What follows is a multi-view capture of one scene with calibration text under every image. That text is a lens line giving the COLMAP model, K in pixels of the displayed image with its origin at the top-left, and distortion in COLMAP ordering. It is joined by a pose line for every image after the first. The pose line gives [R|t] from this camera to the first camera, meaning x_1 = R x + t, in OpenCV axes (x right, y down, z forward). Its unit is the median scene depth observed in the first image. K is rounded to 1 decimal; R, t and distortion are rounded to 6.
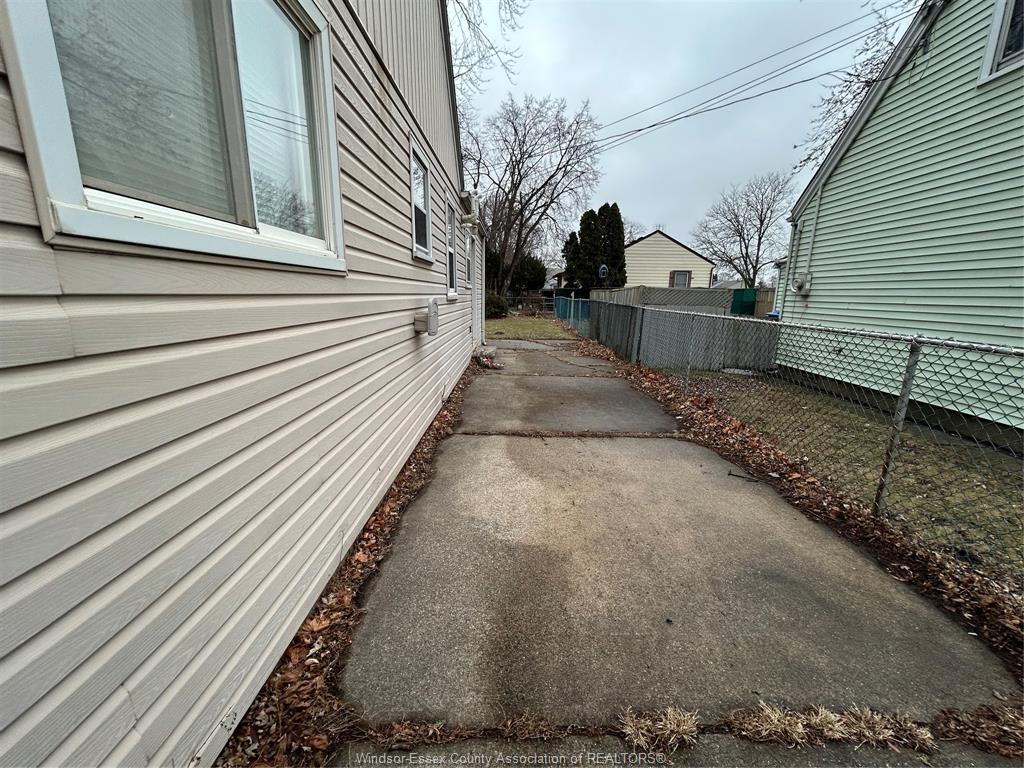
lens RADIAL K [[409.1, 0, 512.0], [0, 409.1, 384.0], [0, 0, 1]] dist [-0.001735, 0.000297]
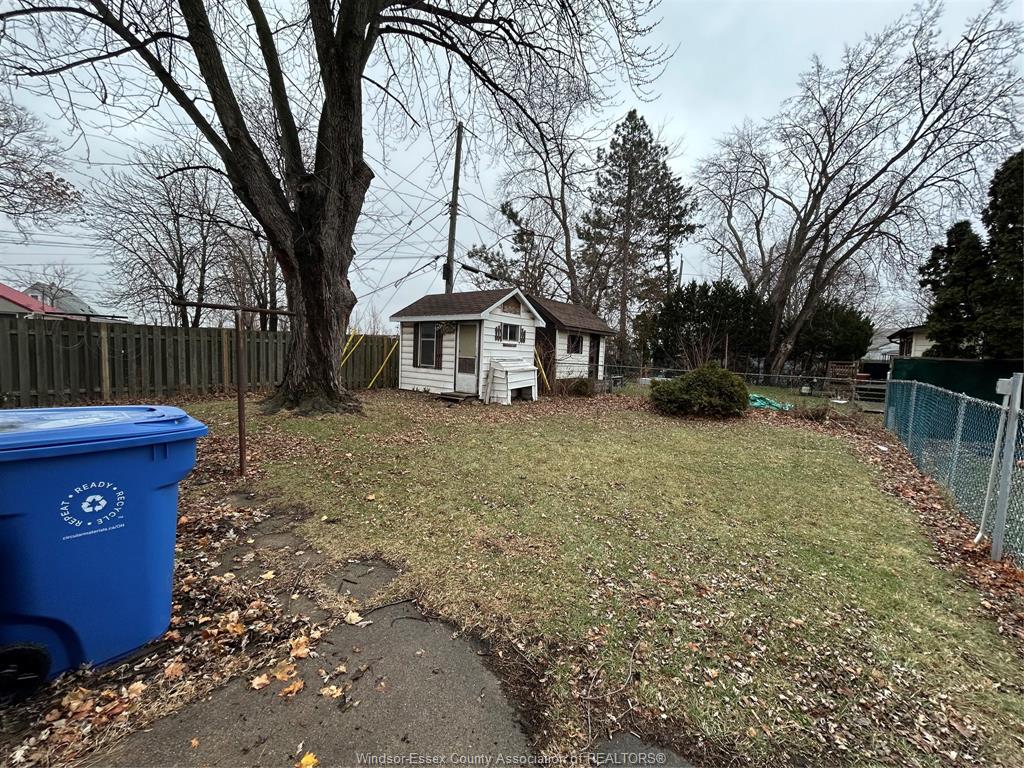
lens RADIAL K [[409.1, 0, 512.0], [0, 409.1, 384.0], [0, 0, 1]] dist [-0.001735, 0.000297]
pose [[0.796937, 0.061400, -0.600933, 0.036011], [-0.156420, 0.981865, -0.107117, -0.076310], [0.583458, 0.179364, 0.792089, 0.335782]]
